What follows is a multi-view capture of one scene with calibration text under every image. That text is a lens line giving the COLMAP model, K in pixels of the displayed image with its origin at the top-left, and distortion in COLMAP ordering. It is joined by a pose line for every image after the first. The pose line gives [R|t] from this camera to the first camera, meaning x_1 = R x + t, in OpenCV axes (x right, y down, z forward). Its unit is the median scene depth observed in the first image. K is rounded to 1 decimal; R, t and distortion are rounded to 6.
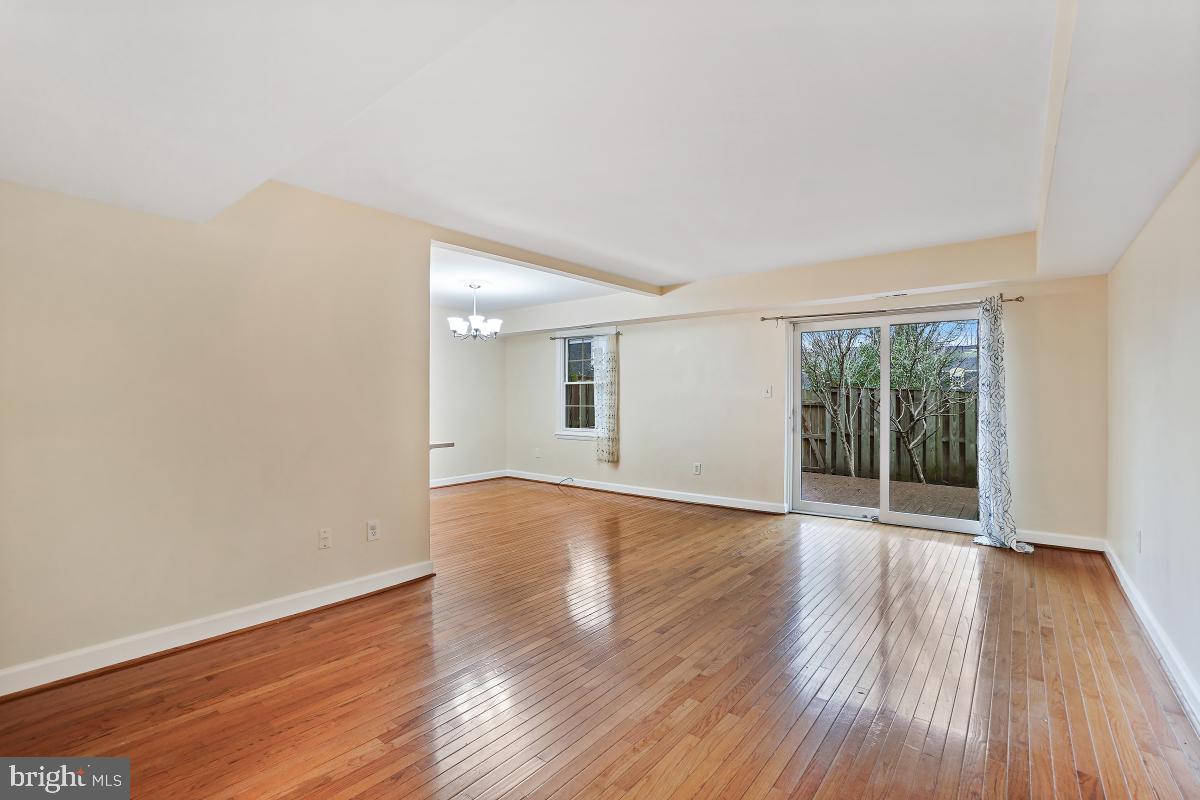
lens RADIAL K [[537.5, 0, 600.6], [0, 537.5, 392.3], [0, 0, 1]] dist [-0.017117, 0.000688]
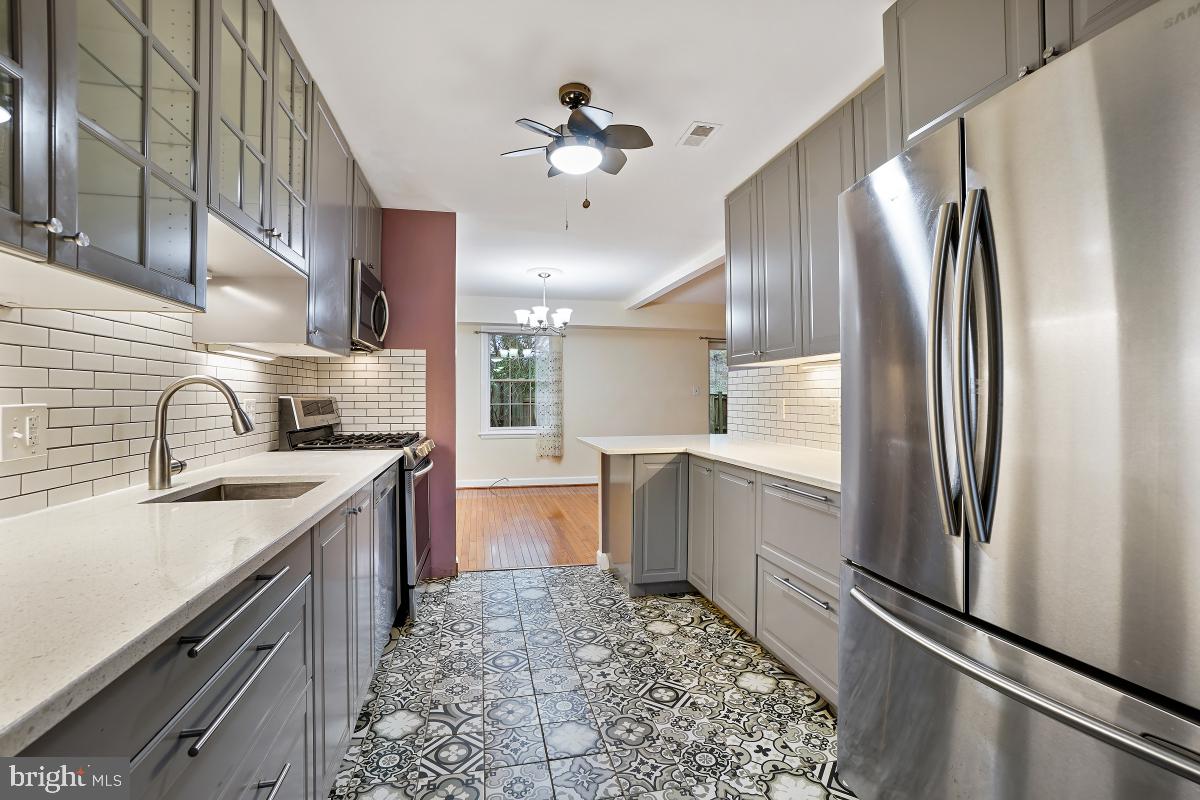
lens RADIAL K [[537.5, 0, 600.6], [0, 537.5, 392.3], [0, 0, 1]] dist [-0.017117, 0.000688]
pose [[0.632190, 0.004293, 0.774802, -0.734835], [-0.005671, 0.999984, -0.000914, 0.004120], [-0.774793, -0.003816, 0.632204, 0.263796]]
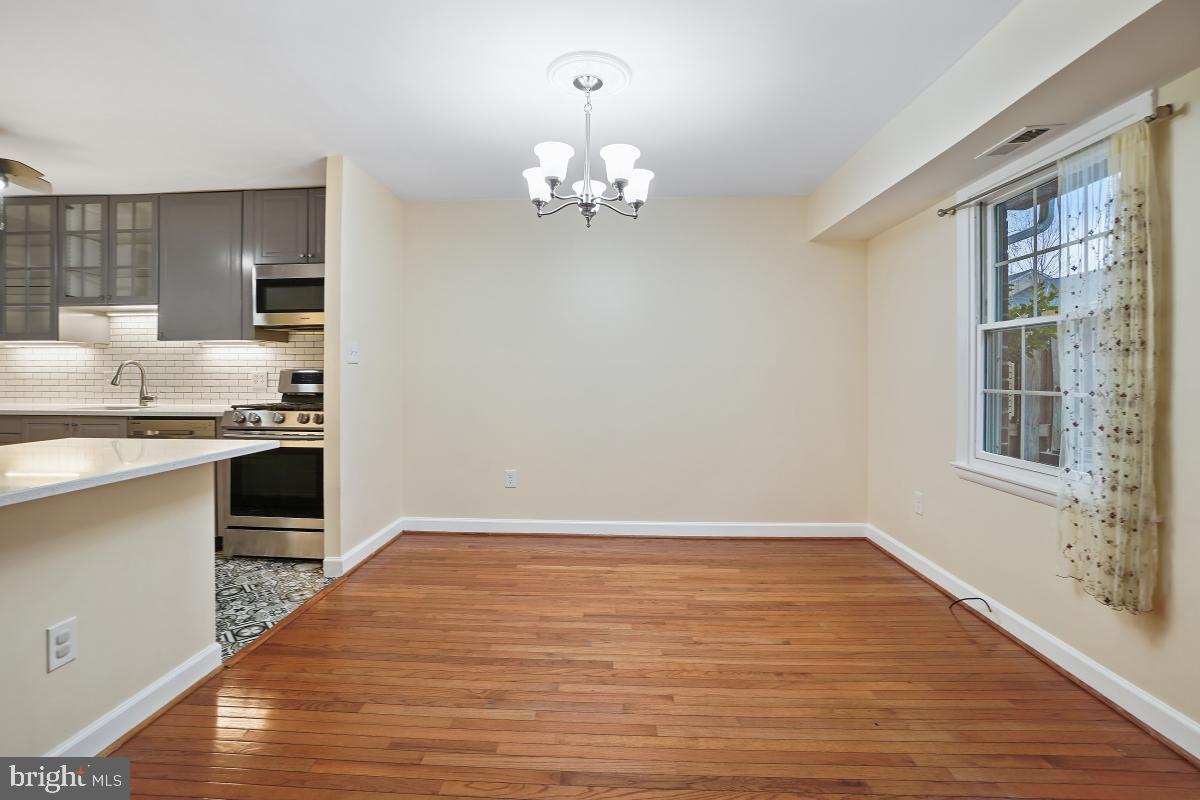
lens RADIAL K [[549.8, 0, 590.3], [0, 549.8, 378.5], [0, 0, 1]] dist [-0.026638, 0.000513]
pose [[0.582519, 0.010231, -0.812753, 0.079641], [0.005487, 0.999848, 0.016519, 0.011070], [0.812799, -0.014082, 0.582374, 0.625456]]
